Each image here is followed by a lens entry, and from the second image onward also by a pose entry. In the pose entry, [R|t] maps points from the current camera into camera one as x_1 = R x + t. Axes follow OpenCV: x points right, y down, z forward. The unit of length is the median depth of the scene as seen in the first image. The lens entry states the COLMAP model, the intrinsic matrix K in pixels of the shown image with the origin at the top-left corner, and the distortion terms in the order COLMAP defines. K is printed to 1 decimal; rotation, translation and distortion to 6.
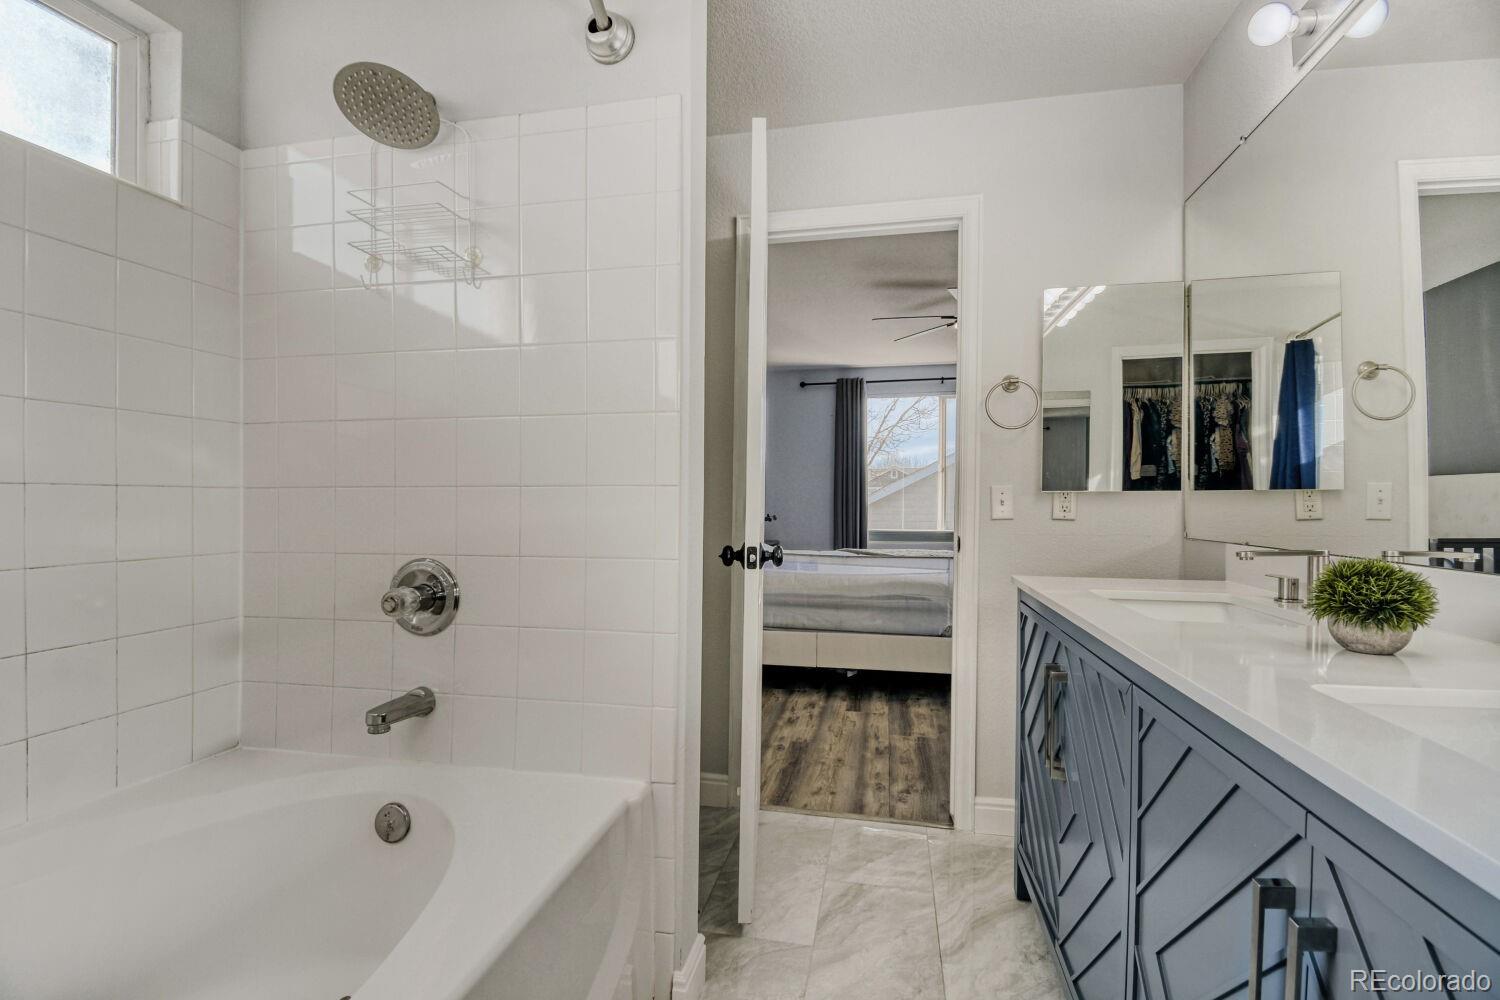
lens RADIAL K [[671.5, 0, 754.6], [0, 671.5, 511.8], [0, 0, 1]] dist [0.011649, -0.020676]
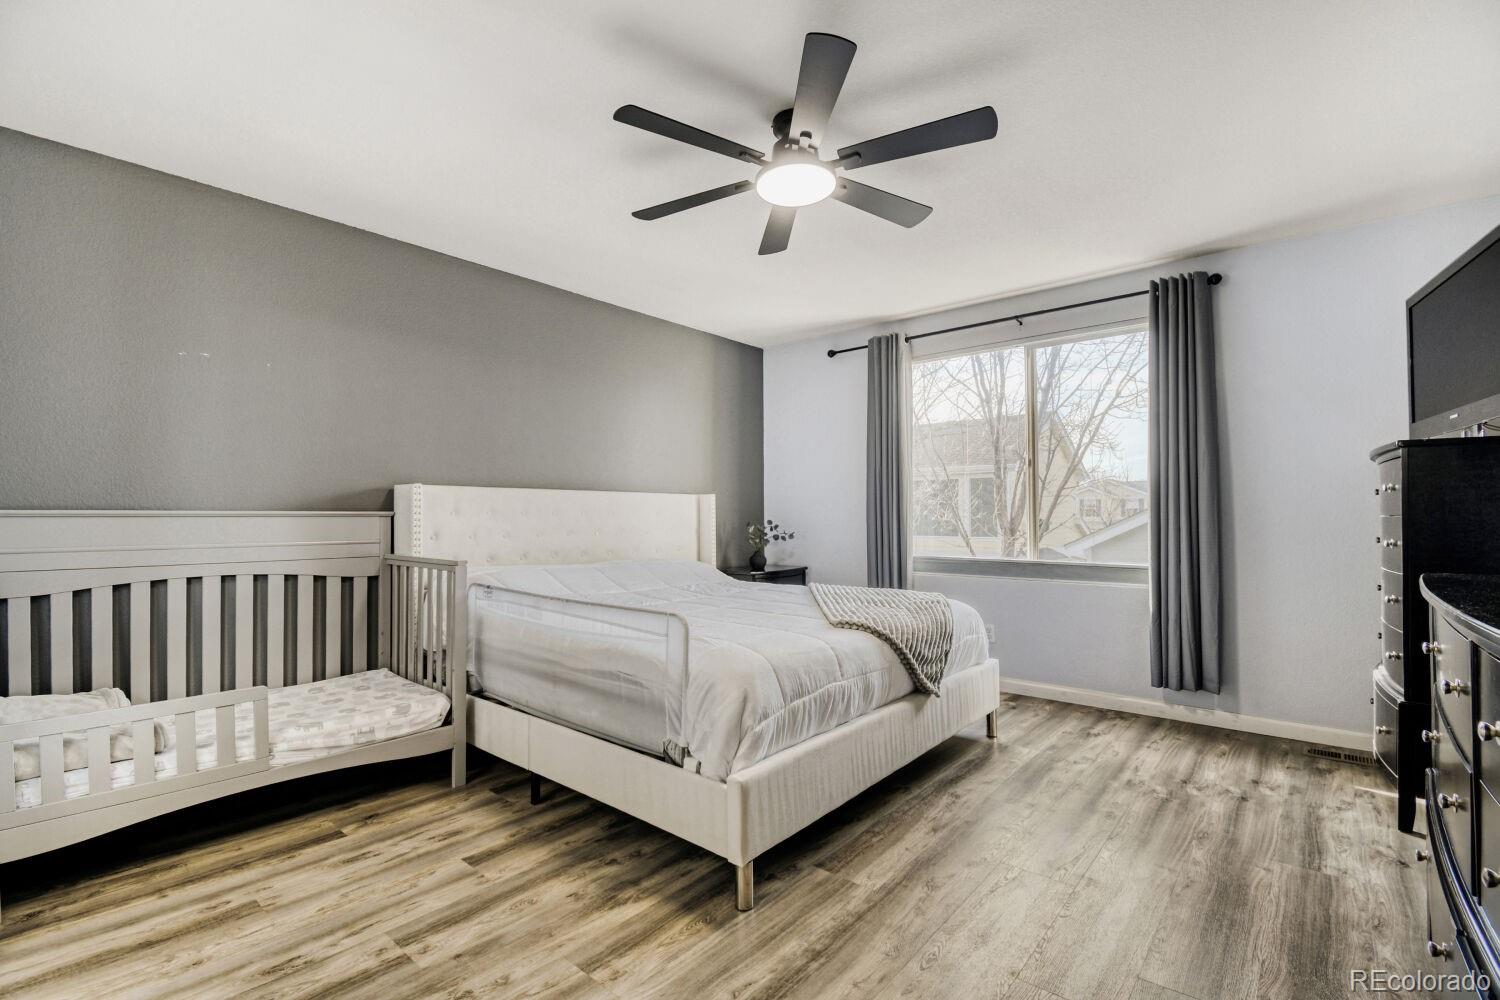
lens RADIAL K [[671.5, 0, 754.6], [0, 671.5, 511.8], [0, 0, 1]] dist [0.011649, -0.020676]
pose [[0.866164, -0.015259, -0.499527, 0.655894], [0.003663, 0.999701, -0.024185, -0.001318], [0.499746, 0.019118, 0.865961, 0.585767]]
